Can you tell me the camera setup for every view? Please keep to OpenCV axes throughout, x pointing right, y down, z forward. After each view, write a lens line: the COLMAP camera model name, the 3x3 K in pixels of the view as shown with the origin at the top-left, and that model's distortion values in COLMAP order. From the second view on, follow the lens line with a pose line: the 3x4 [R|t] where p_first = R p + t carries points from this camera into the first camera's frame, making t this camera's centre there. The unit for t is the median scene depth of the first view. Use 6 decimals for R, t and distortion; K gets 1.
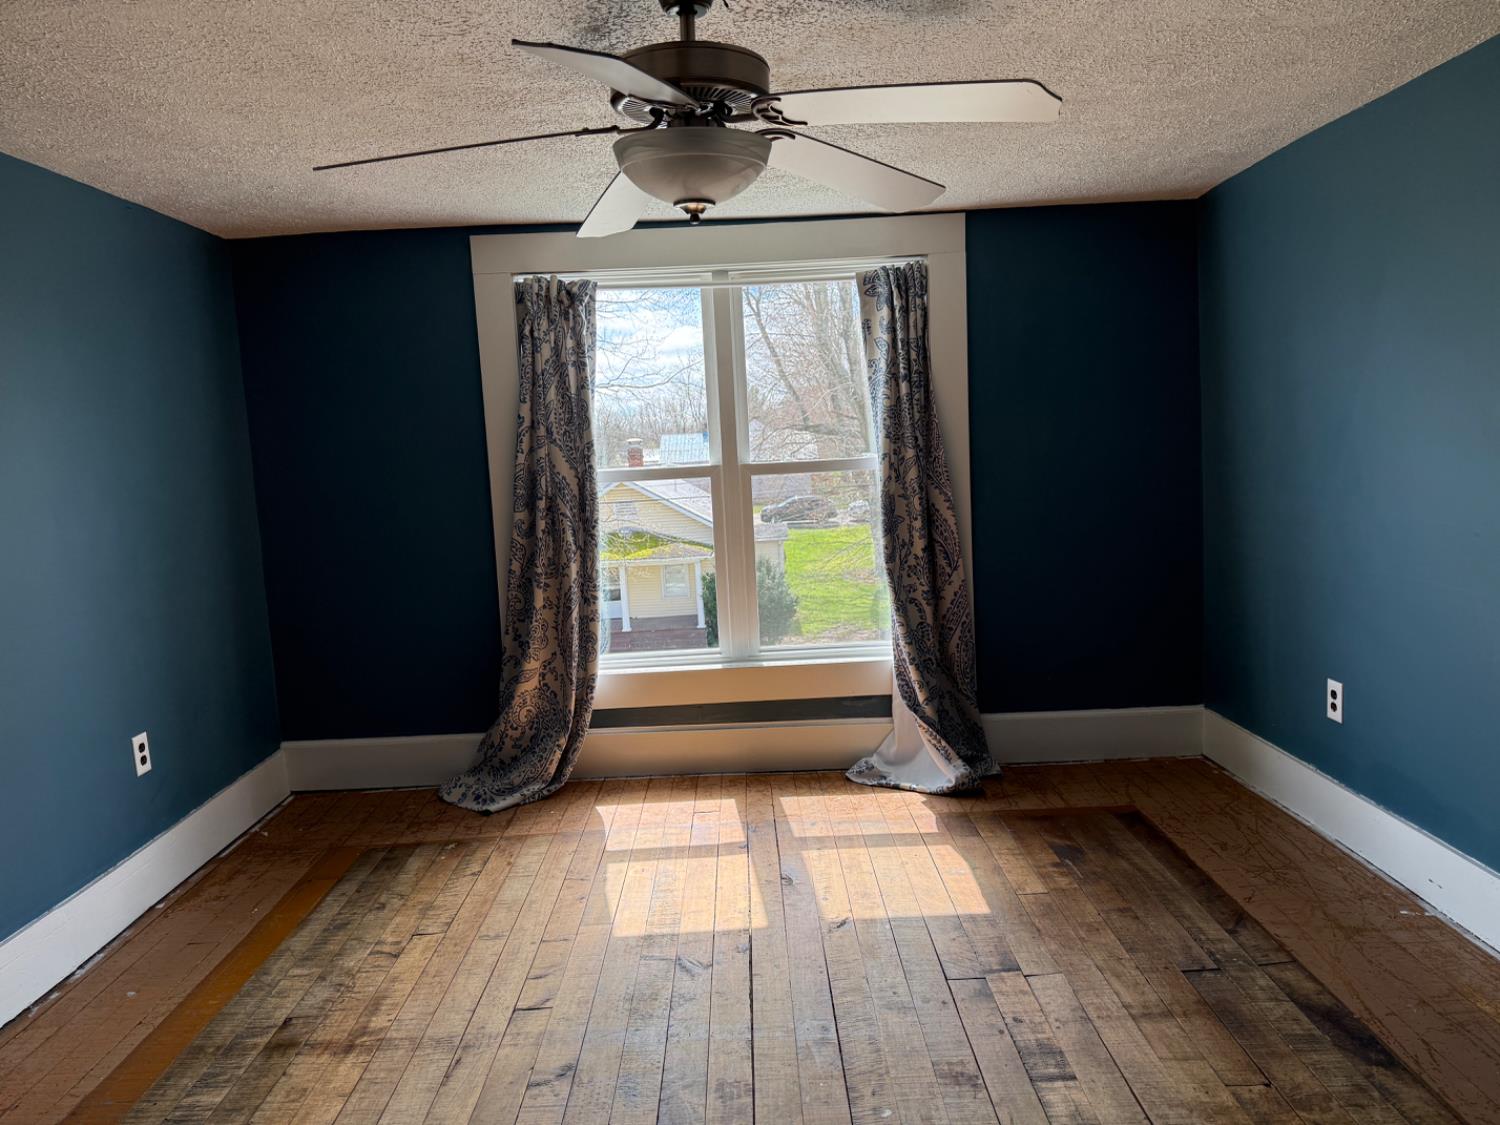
lens RADIAL K [[1068.5, 0, 749.7], [0, 1068.5, 561.5], [0, 0, 1]] dist [0.000129, -0.001407]
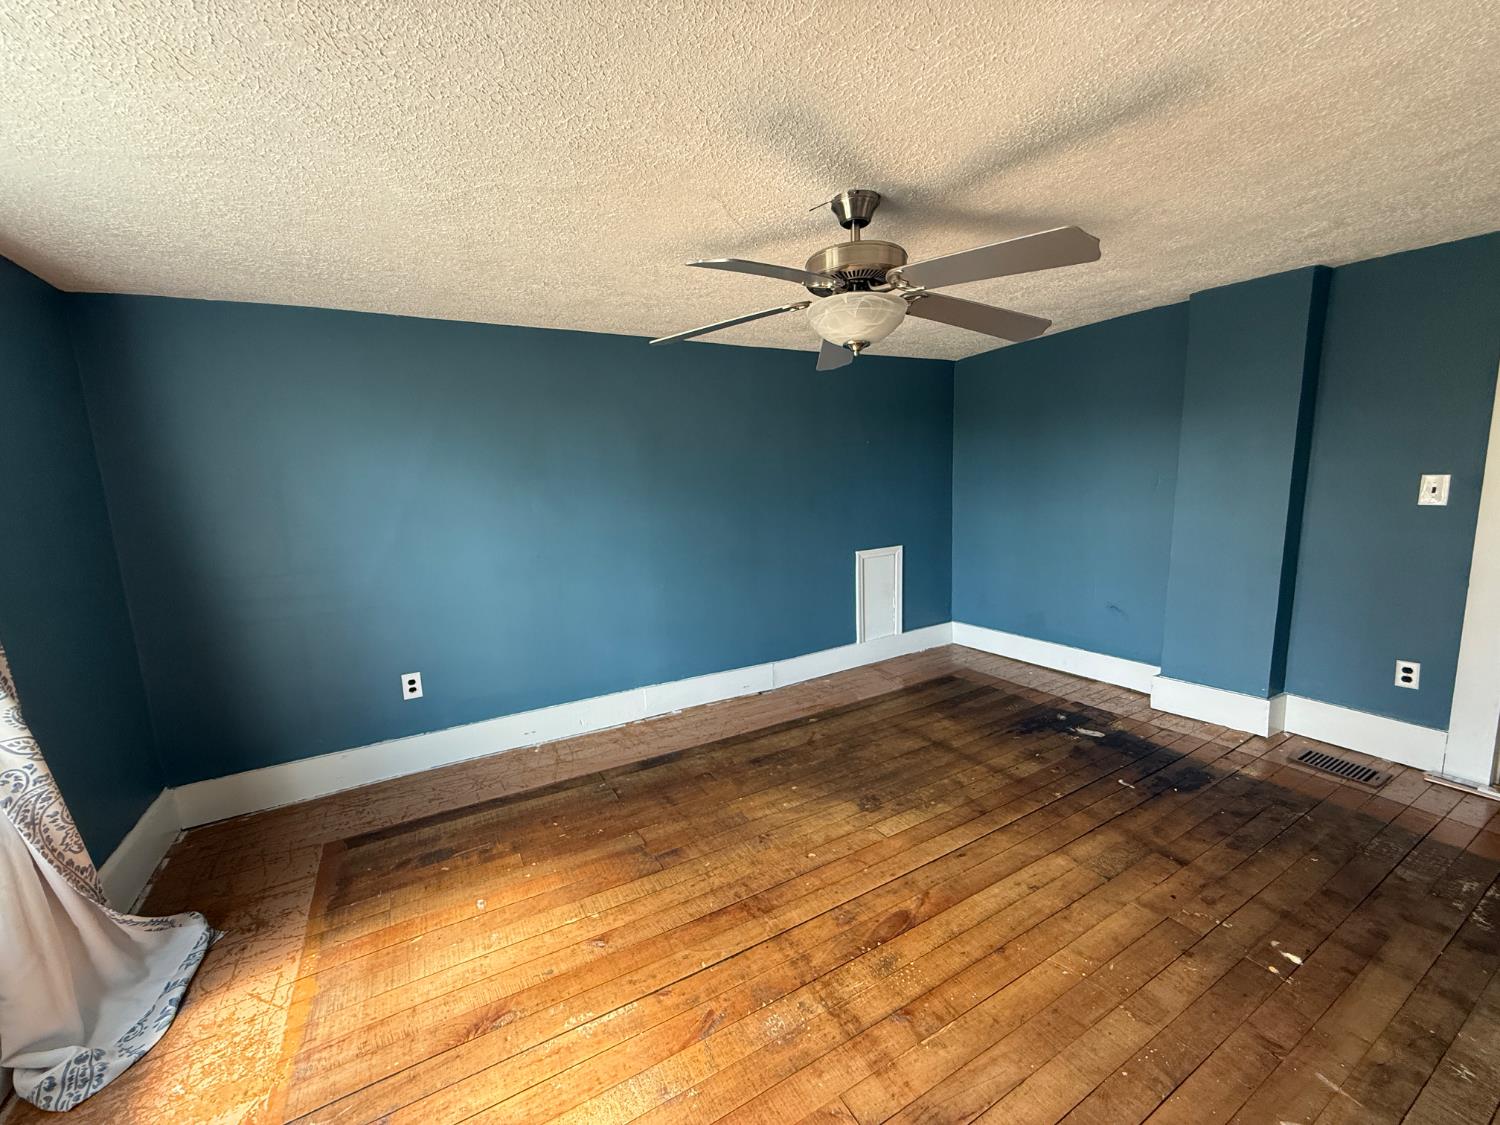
lens RADIAL K [[594.4, 0, 749.2], [0, 594.4, 569.0], [0, 0, 1]] dist [0.000274, -0.000360]
pose [[-0.479975, -0.071802, 0.874339, -0.445880], [0.161071, 0.972490, 0.168284, -0.105186], [-0.862369, 0.221603, -0.455206, 0.932350]]
